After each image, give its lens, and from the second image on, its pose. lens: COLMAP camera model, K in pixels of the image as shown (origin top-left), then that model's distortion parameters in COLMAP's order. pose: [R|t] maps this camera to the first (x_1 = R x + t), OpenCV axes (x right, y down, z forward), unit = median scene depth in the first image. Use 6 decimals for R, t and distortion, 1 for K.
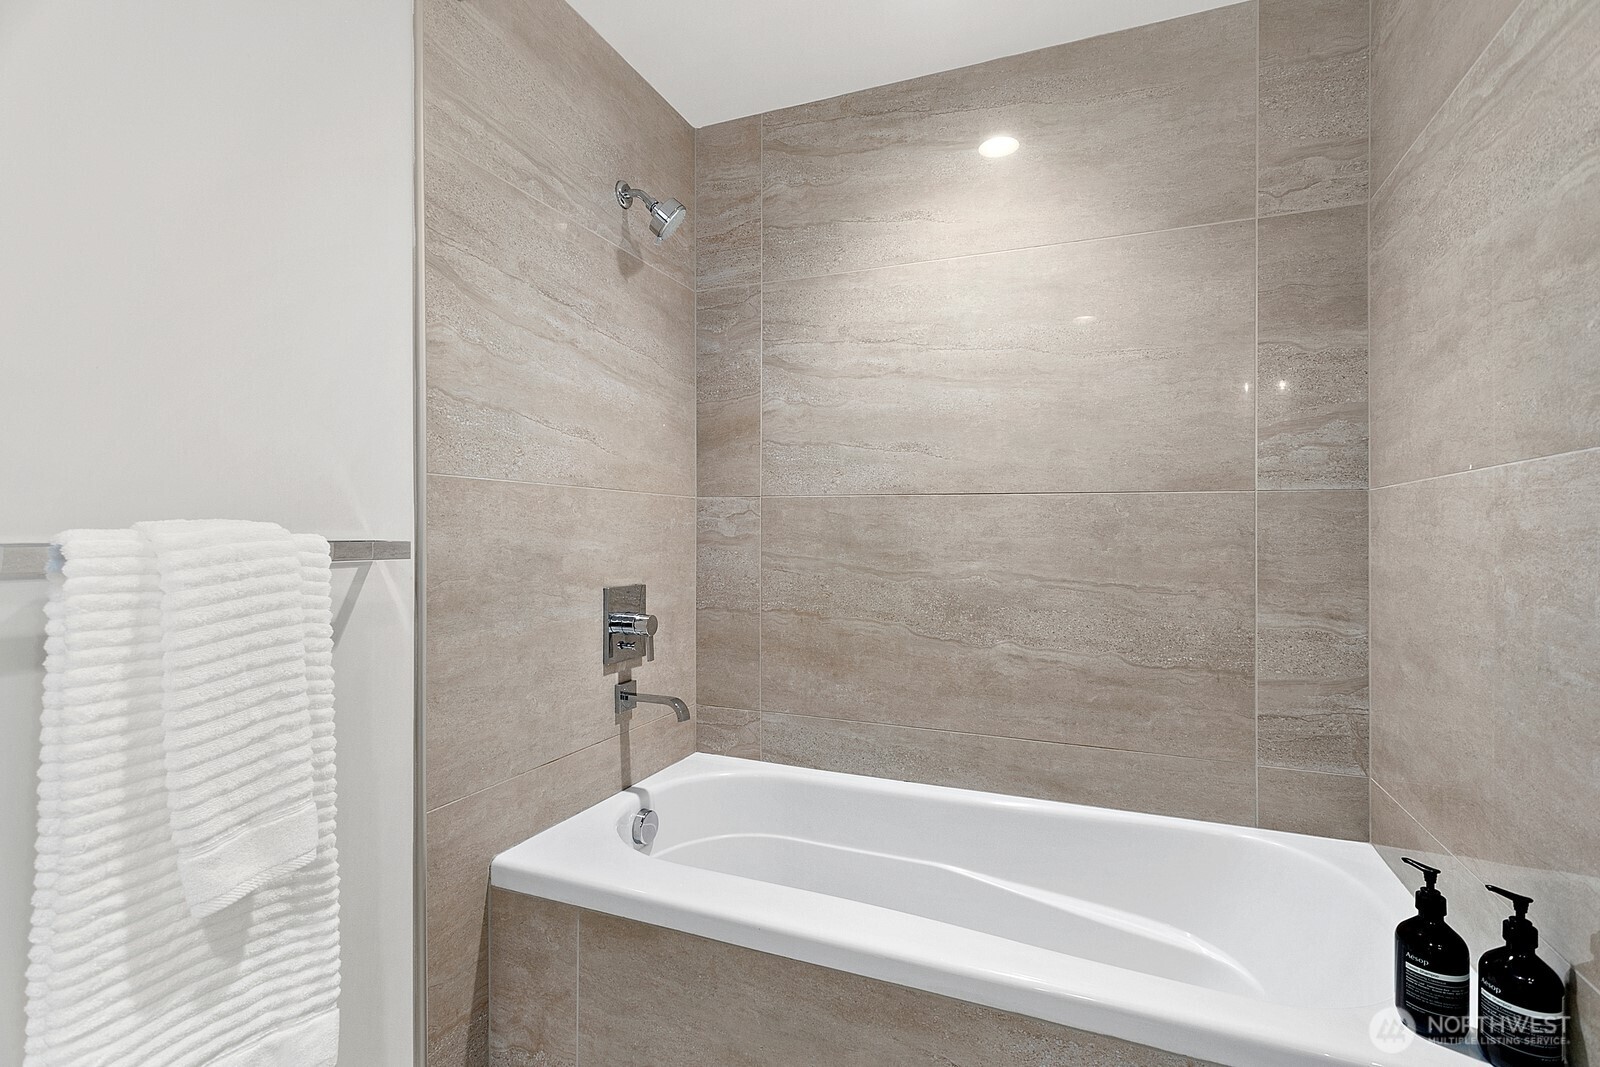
lens RADIAL K [[753.7, 0, 802.5], [0, 753.7, 528.8], [0, 0, 1]] dist [0.001604, 0.001302]
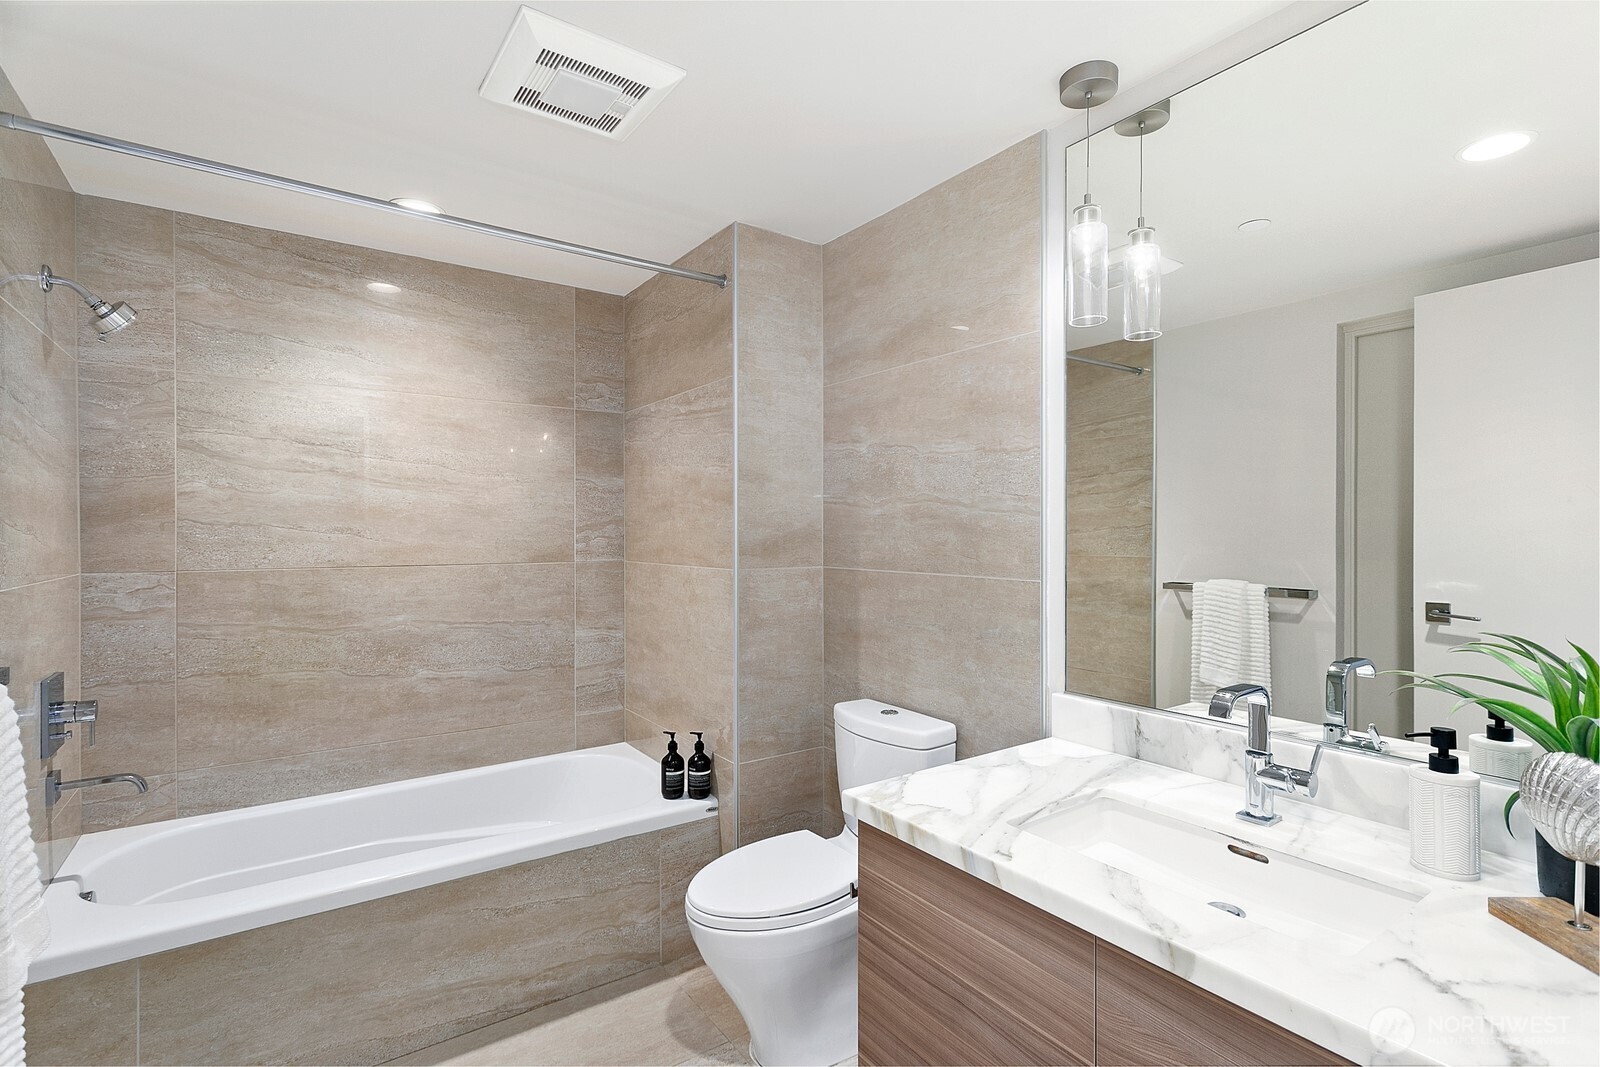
lens RADIAL K [[753.7, 0, 802.9], [0, 753.7, 530.5], [0, 0, 1]] dist [0.001604, 0.001302]
pose [[0.533861, -0.007553, 0.845539, -0.546191], [-0.001252, 0.999952, 0.009723, -0.126519], [-0.845571, -0.006250, 0.533826, -0.360518]]
